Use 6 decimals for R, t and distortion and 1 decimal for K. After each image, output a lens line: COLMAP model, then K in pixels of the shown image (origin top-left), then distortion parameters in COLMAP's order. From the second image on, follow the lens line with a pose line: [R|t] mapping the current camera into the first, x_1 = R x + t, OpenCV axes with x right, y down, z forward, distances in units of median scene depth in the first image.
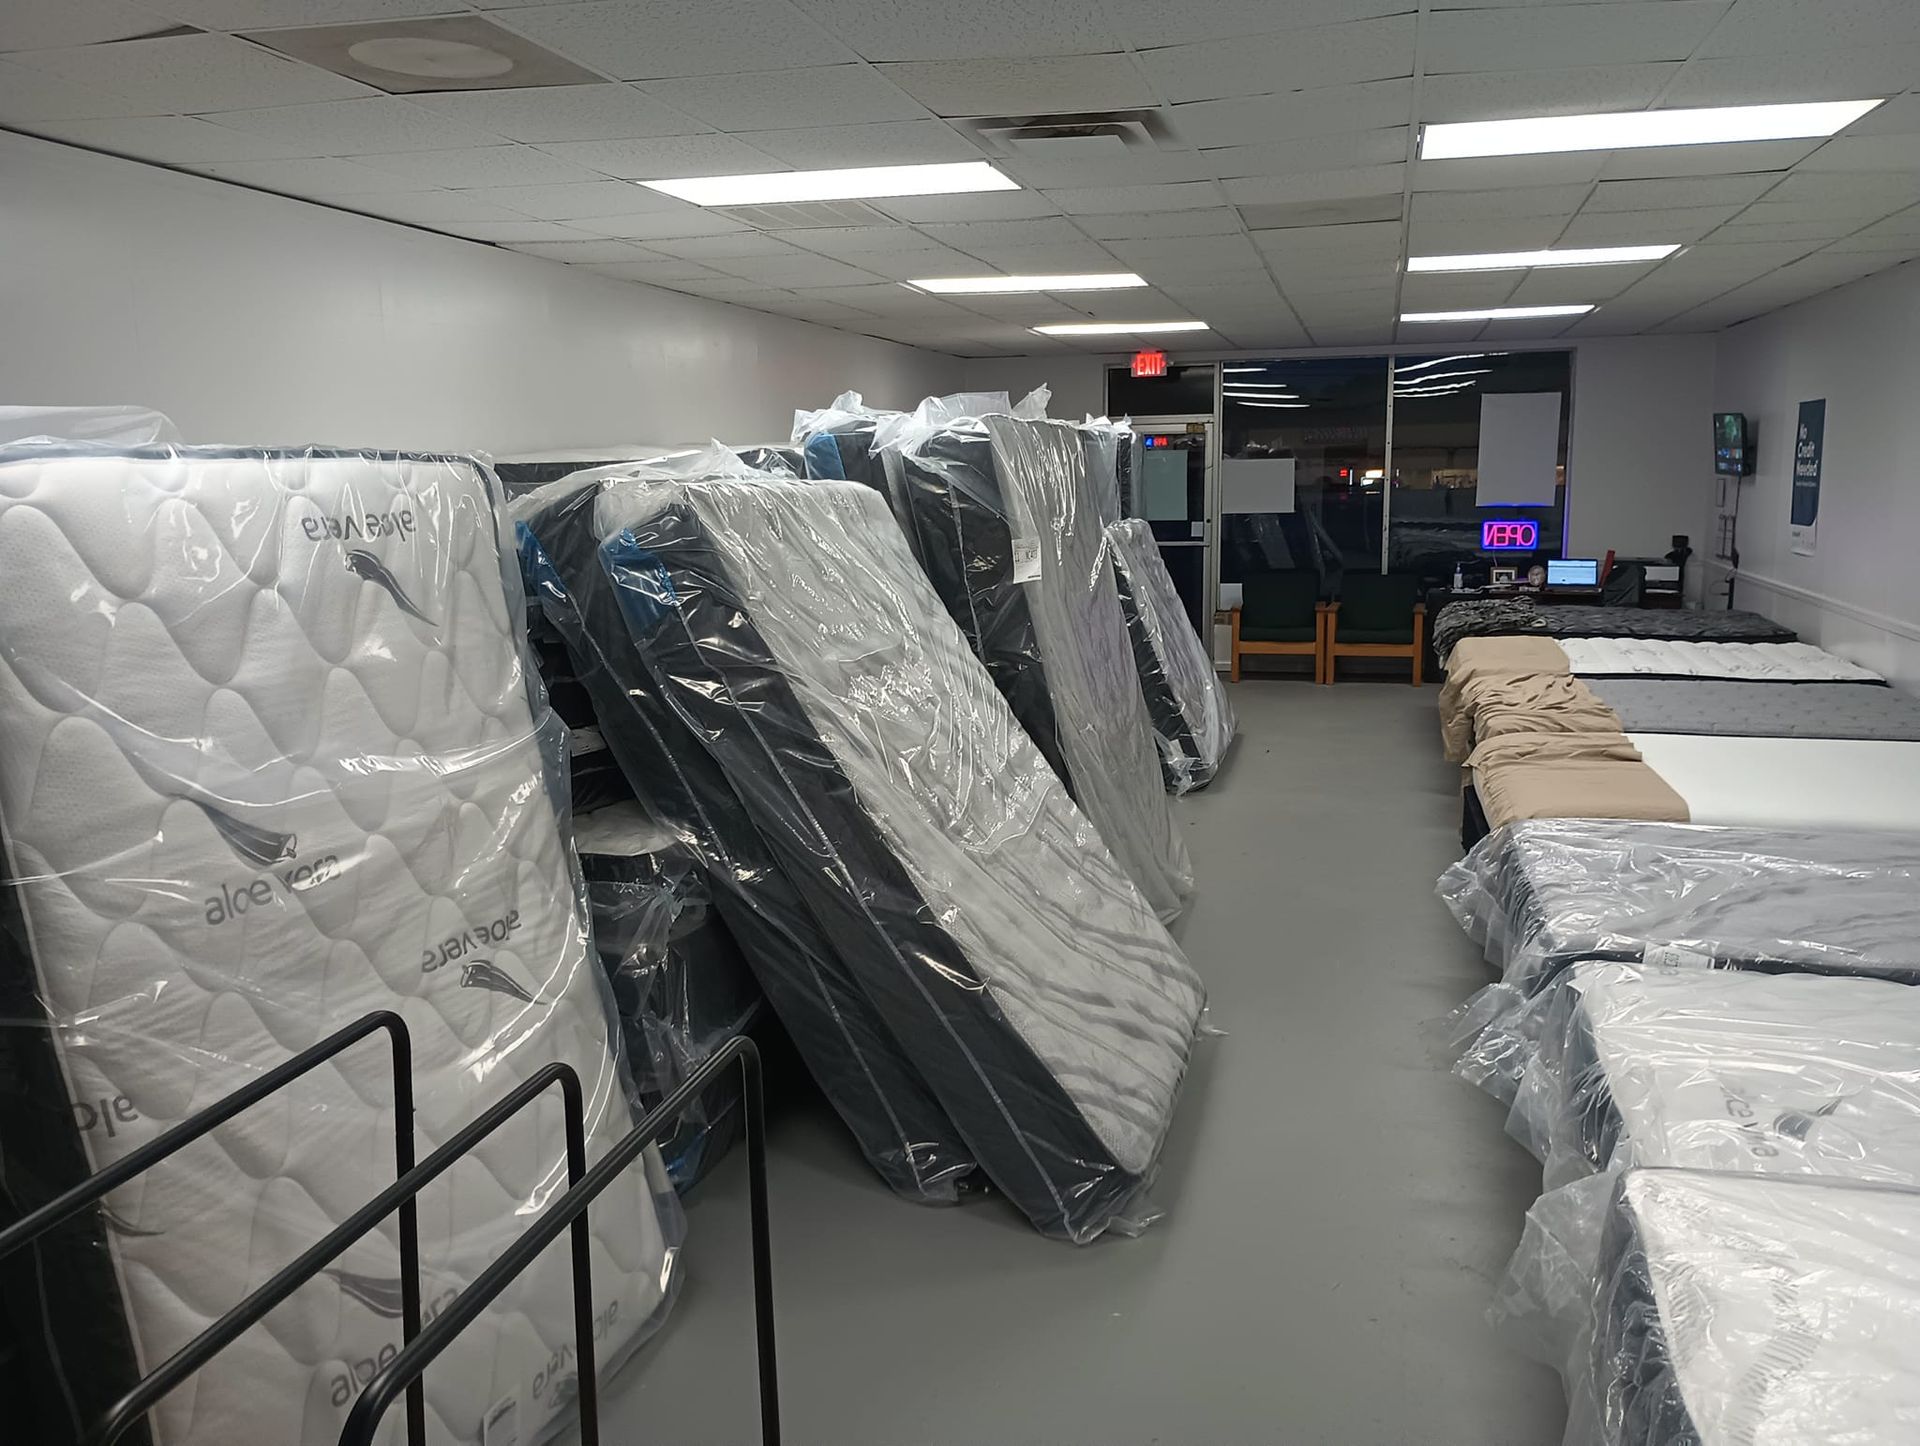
lens RADIAL K [[1530.7, 0, 950.7], [0, 1530.7, 726.2], [0, 0, 1]] dist [0.001977, -0.023573]
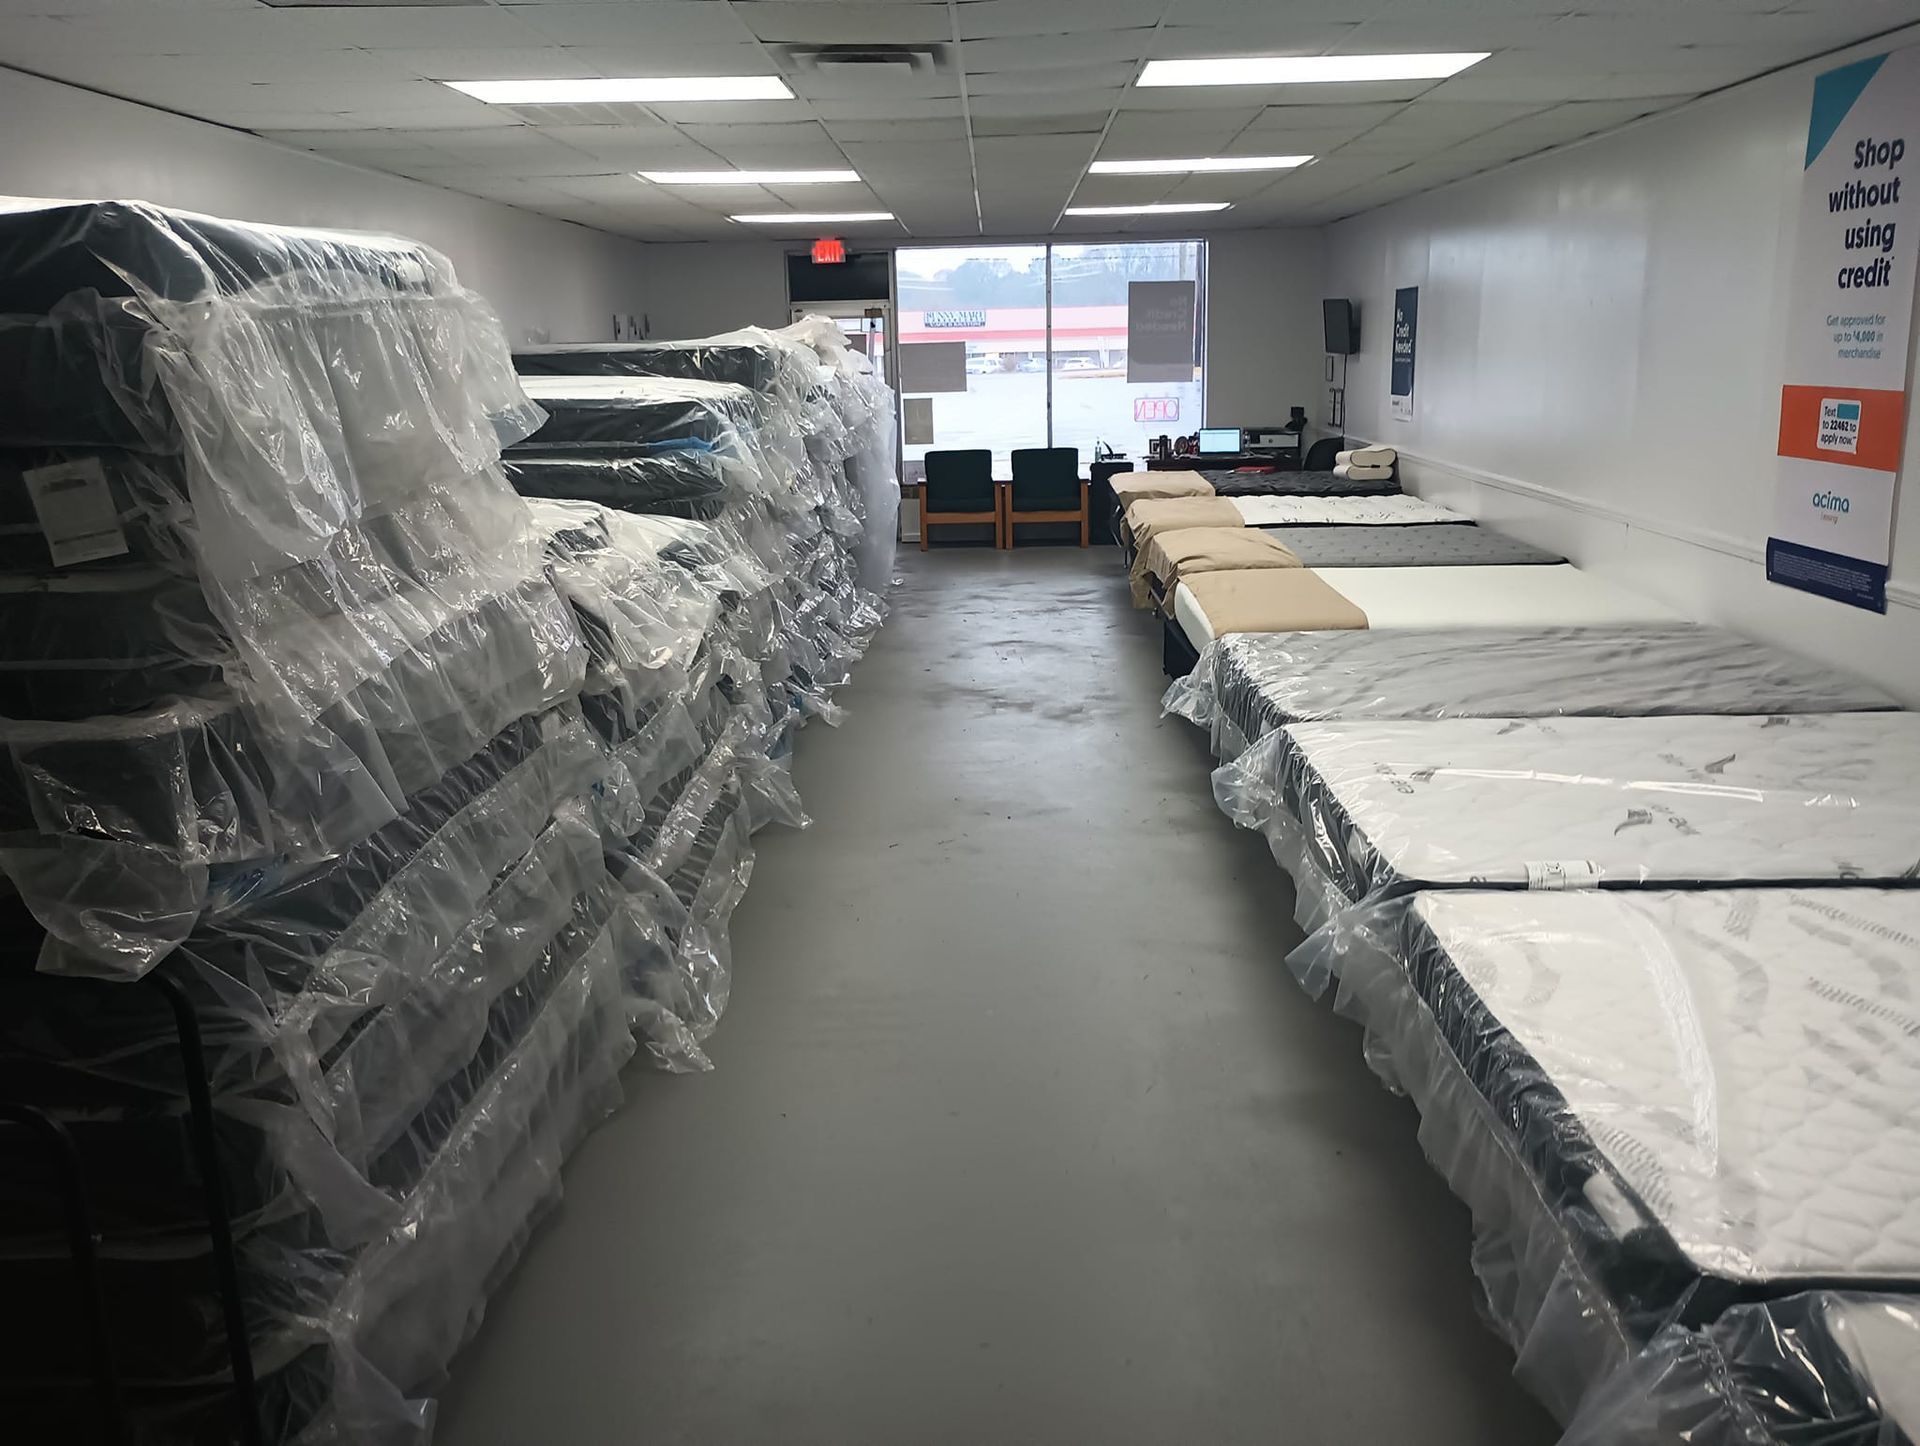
lens RADIAL K [[1530.7, 0, 970.0], [0, 1530.7, 721.2], [0, 0, 1]] dist [0.001977, -0.023573]
pose [[0.966789, -0.067640, 0.246462, -0.079495], [0.050381, 0.995859, 0.075680, 0.014354], [-0.250561, -0.060750, 0.966193, -0.082892]]
